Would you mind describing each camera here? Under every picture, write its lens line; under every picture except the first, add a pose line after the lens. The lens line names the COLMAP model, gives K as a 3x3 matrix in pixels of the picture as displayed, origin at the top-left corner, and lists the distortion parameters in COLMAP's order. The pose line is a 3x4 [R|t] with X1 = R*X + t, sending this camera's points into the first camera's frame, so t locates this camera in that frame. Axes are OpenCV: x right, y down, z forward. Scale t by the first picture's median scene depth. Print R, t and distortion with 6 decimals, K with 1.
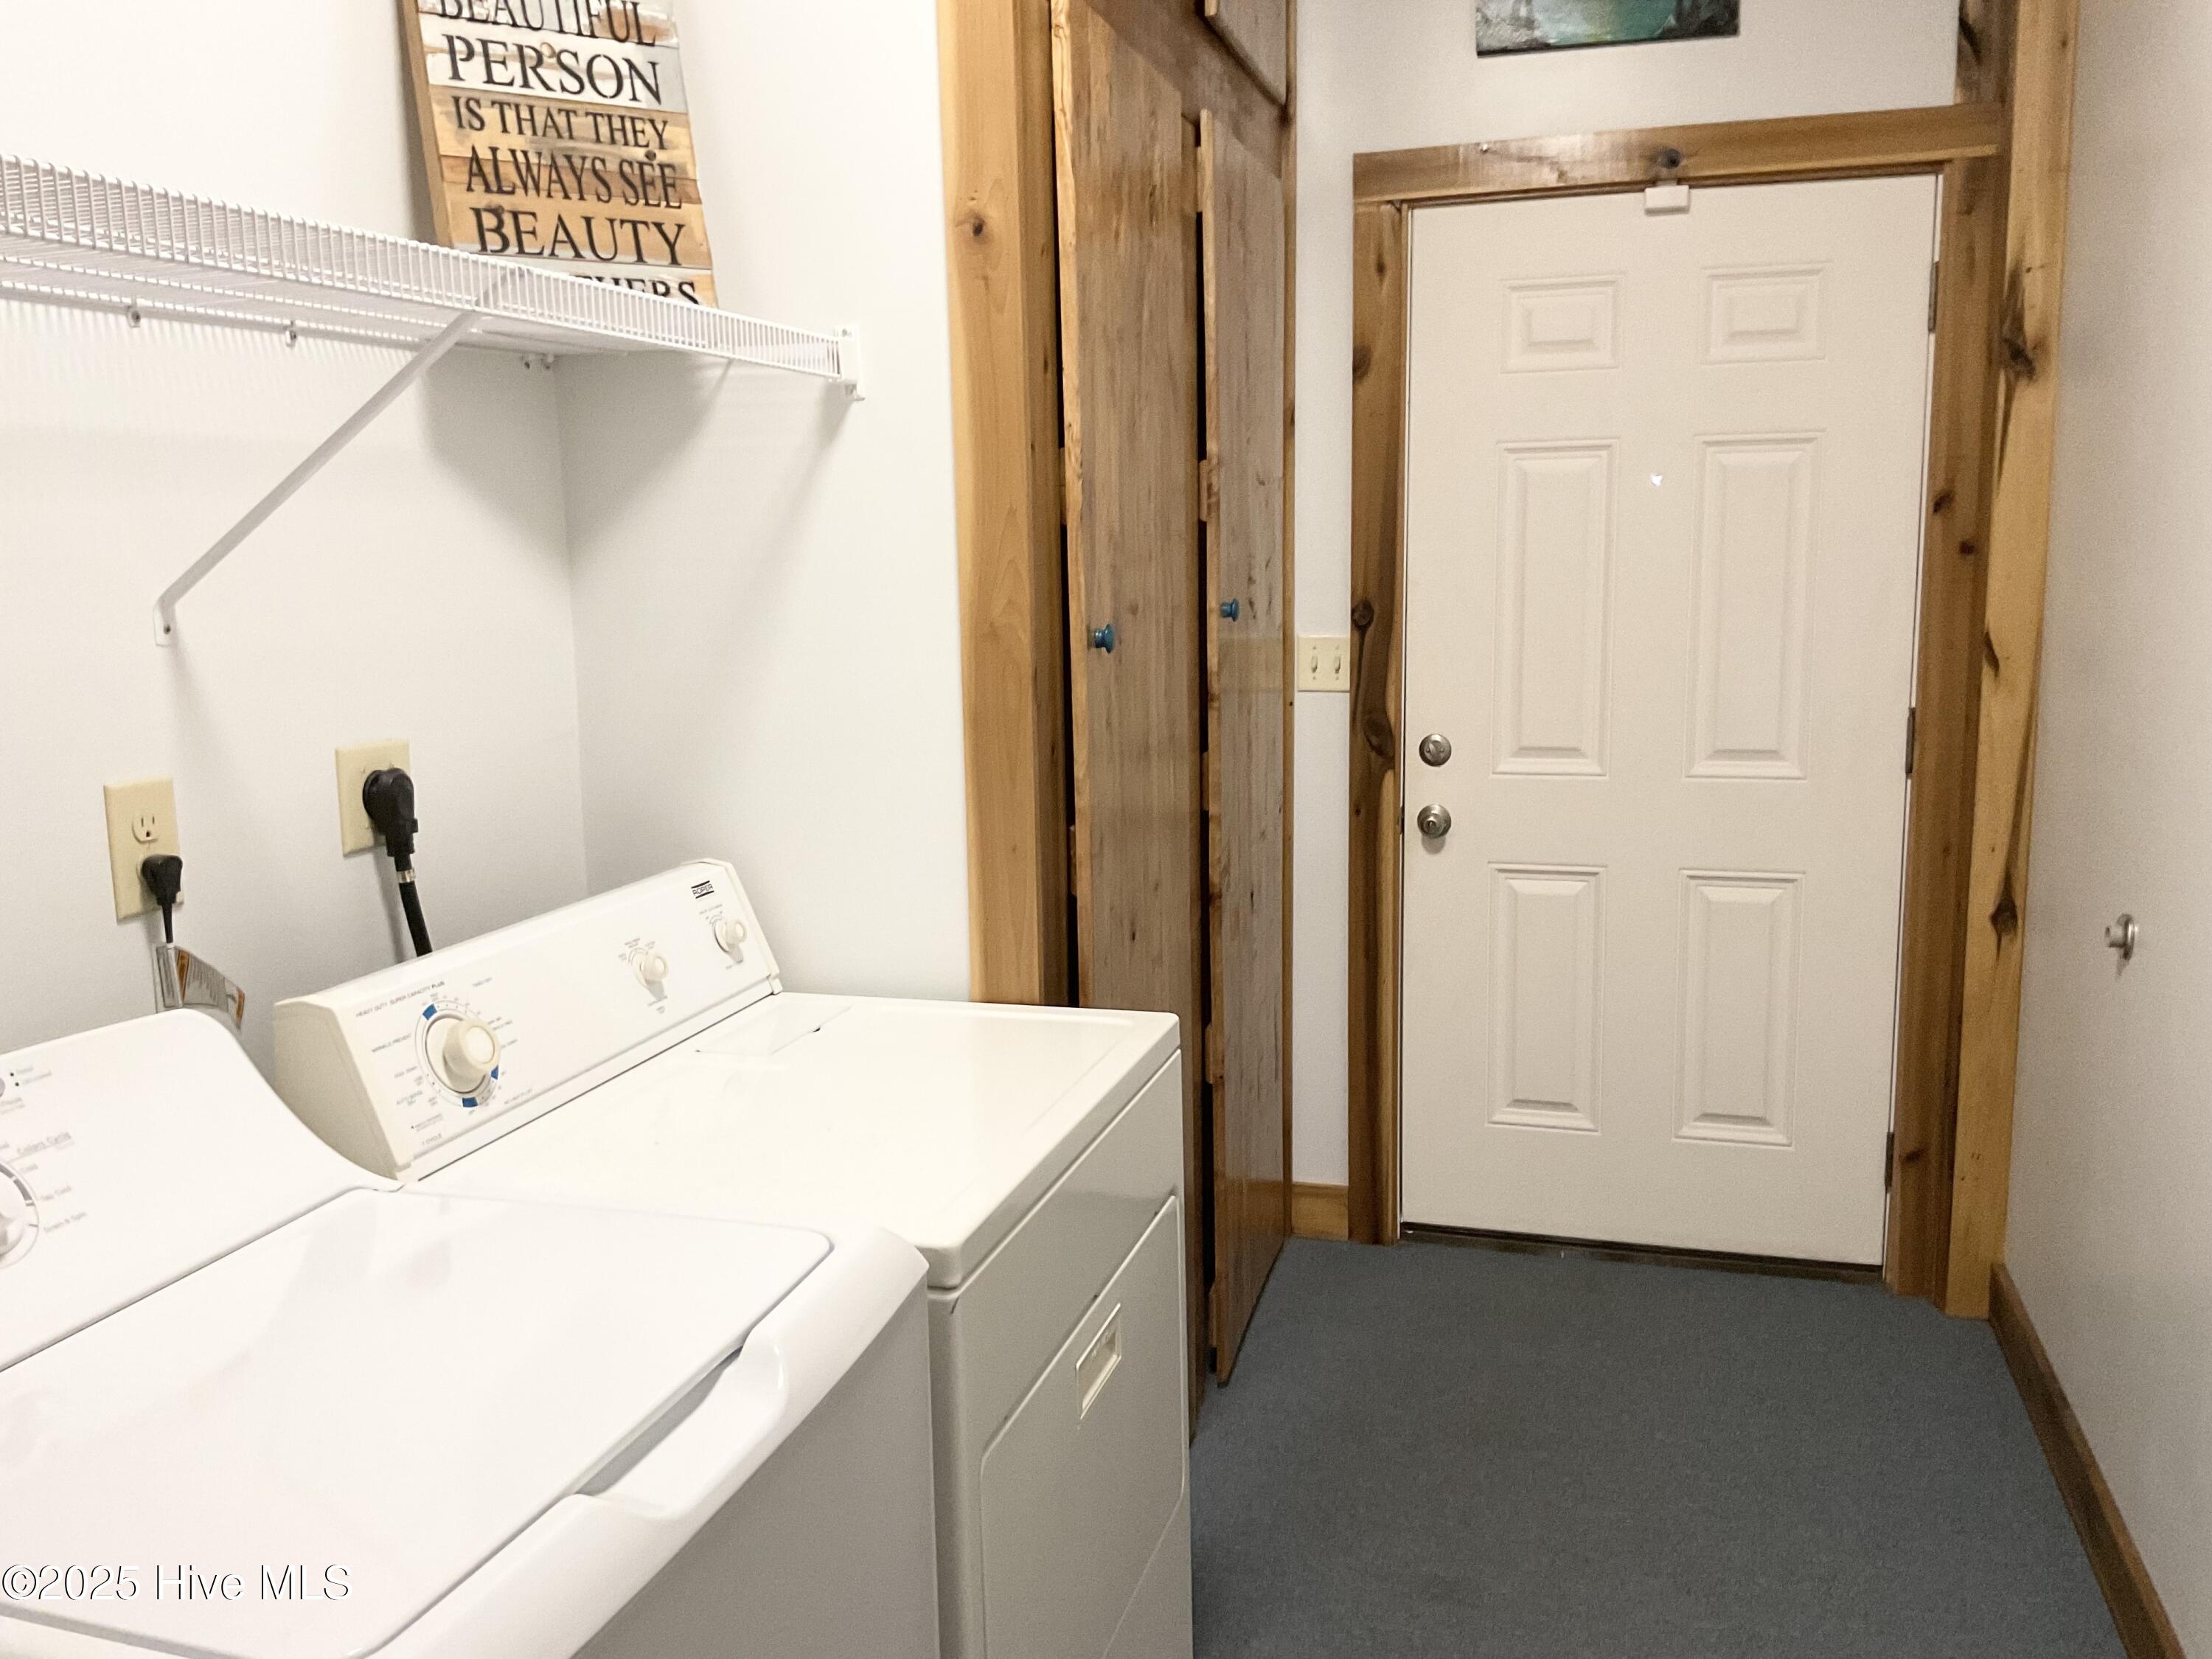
lens RADIAL K [[1866.9, 0, 1105.7], [0, 1866.9, 827.3], [0, 0, 1]] dist [0.075458, -0.155212]
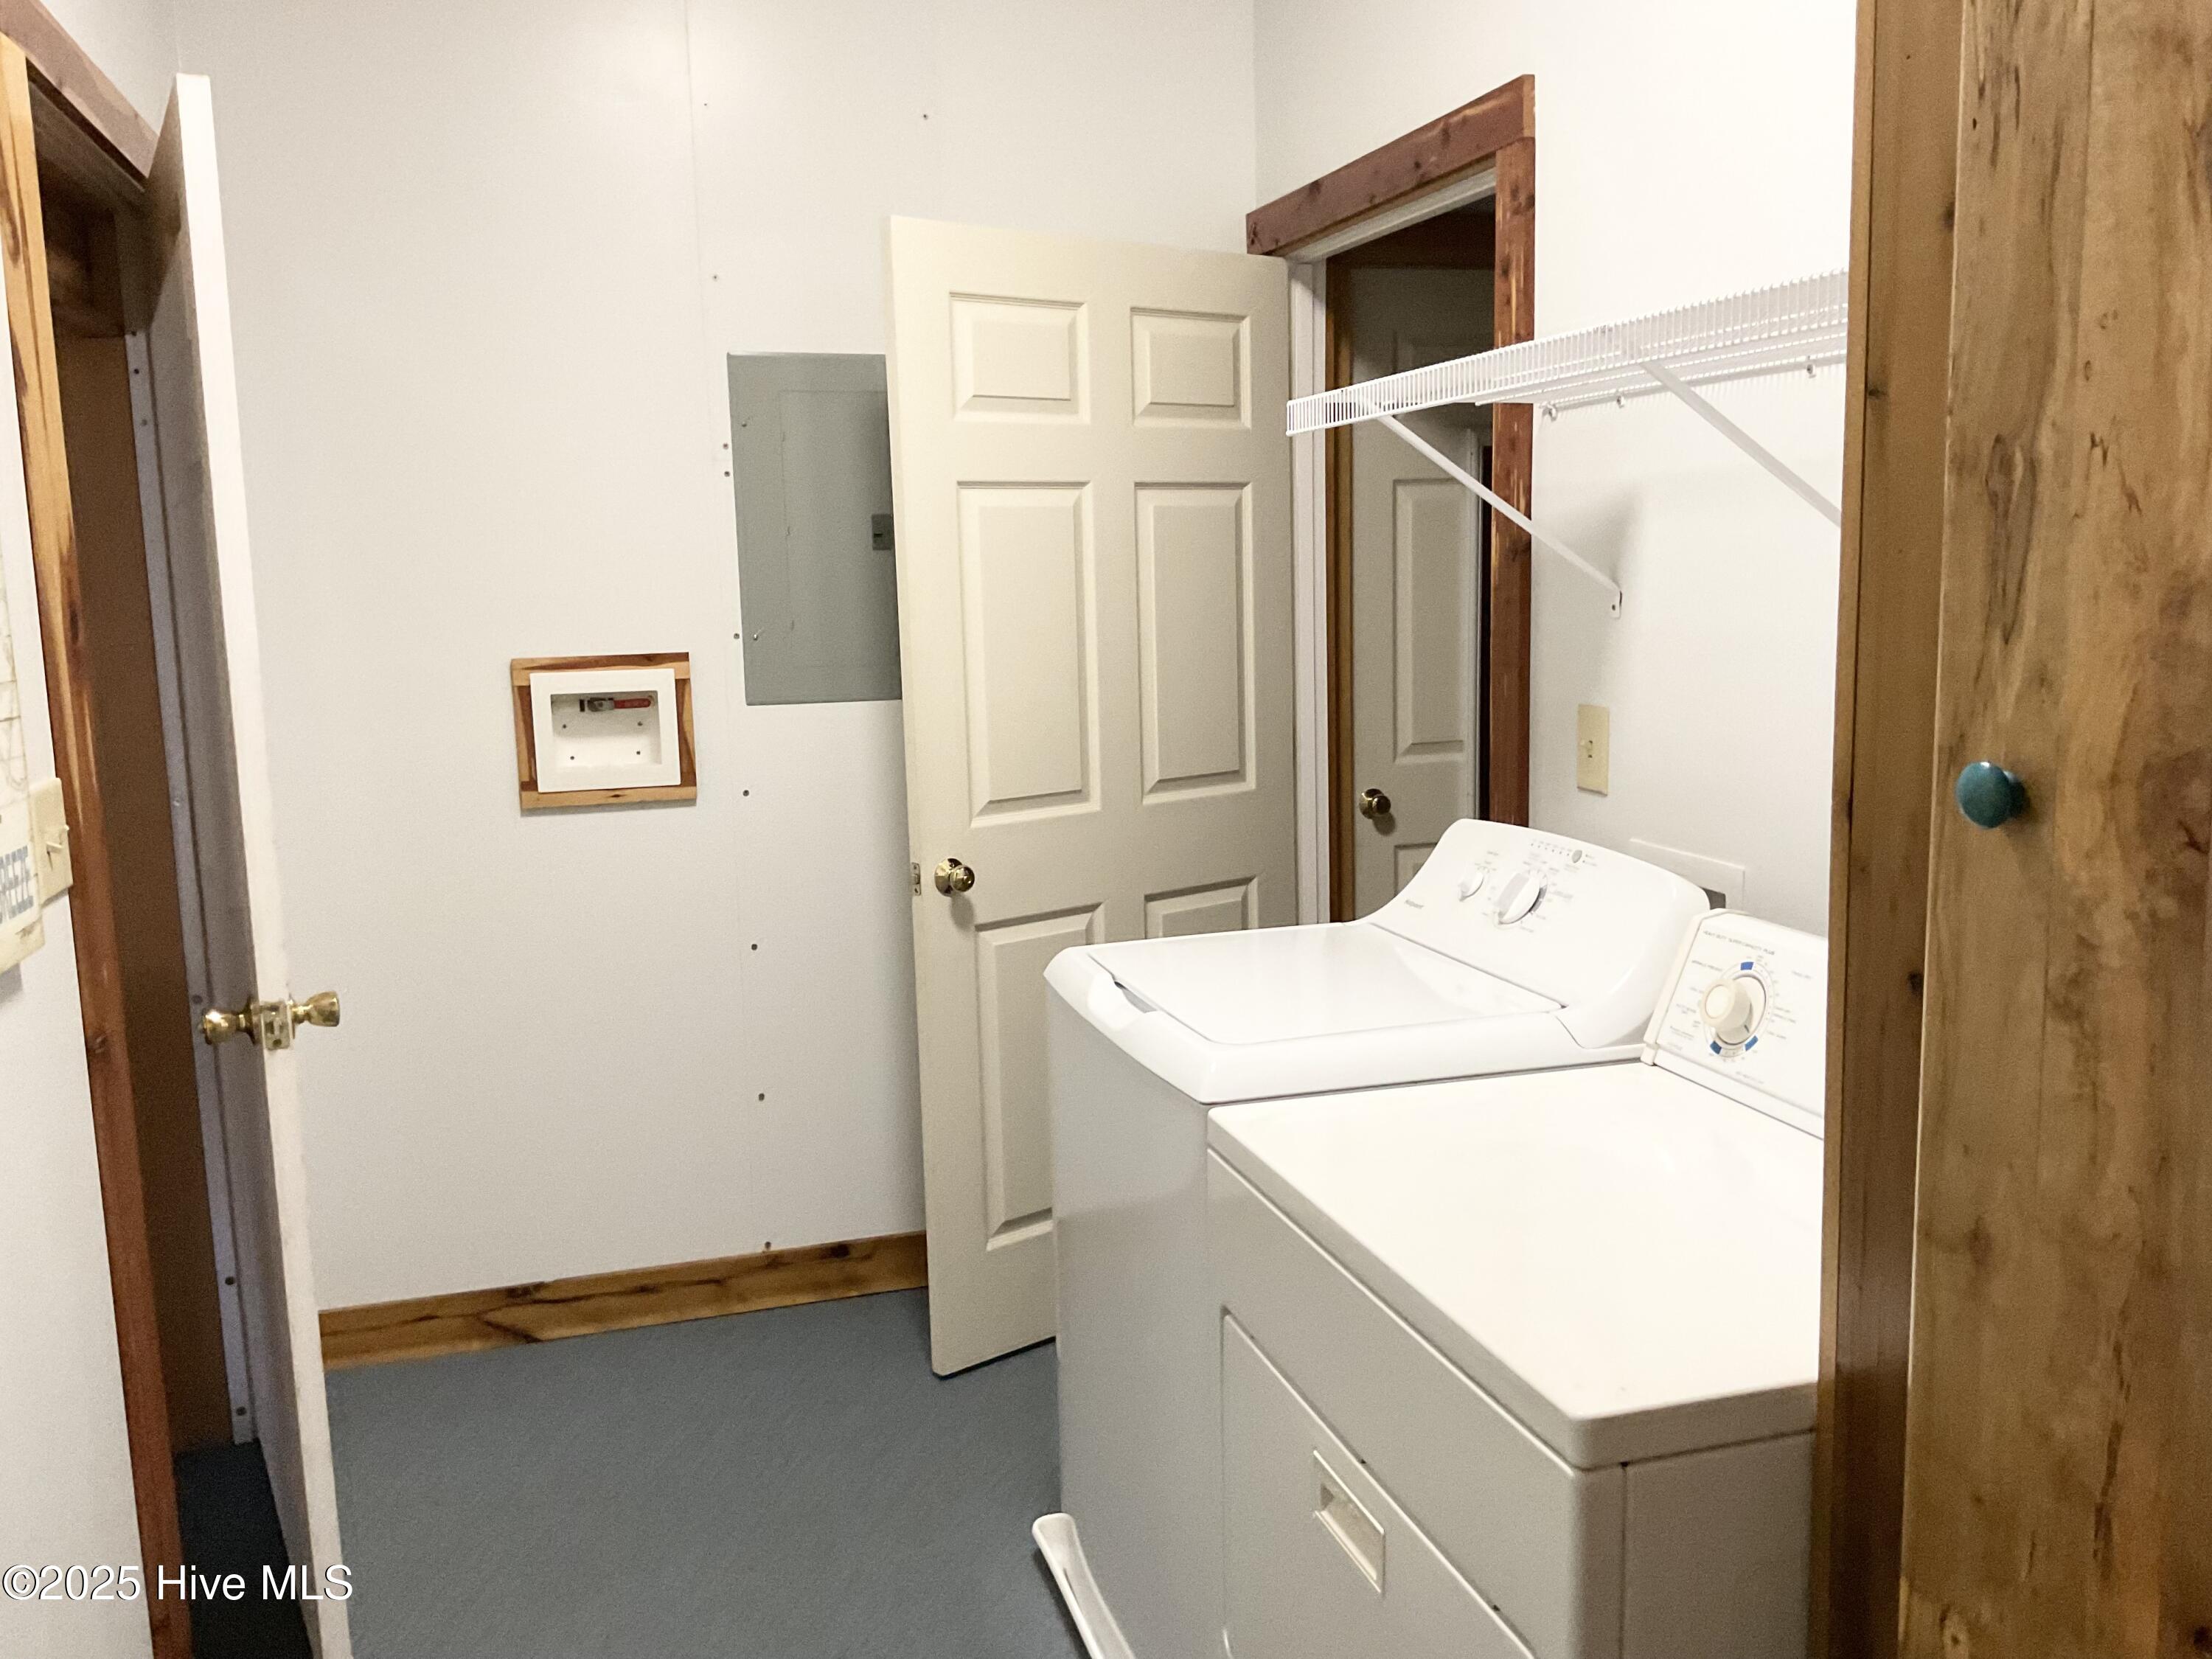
lens RADIAL K [[1866.9, 0, 1108.6], [0, 1866.9, 833.9], [0, 0, 1]] dist [0.075458, -0.155212]
pose [[-0.835828, 0.110457, -0.537765, 0.576780], [-0.054530, 0.958002, 0.281528, -0.283286], [0.546277, 0.264633, -0.794702, 1.726279]]
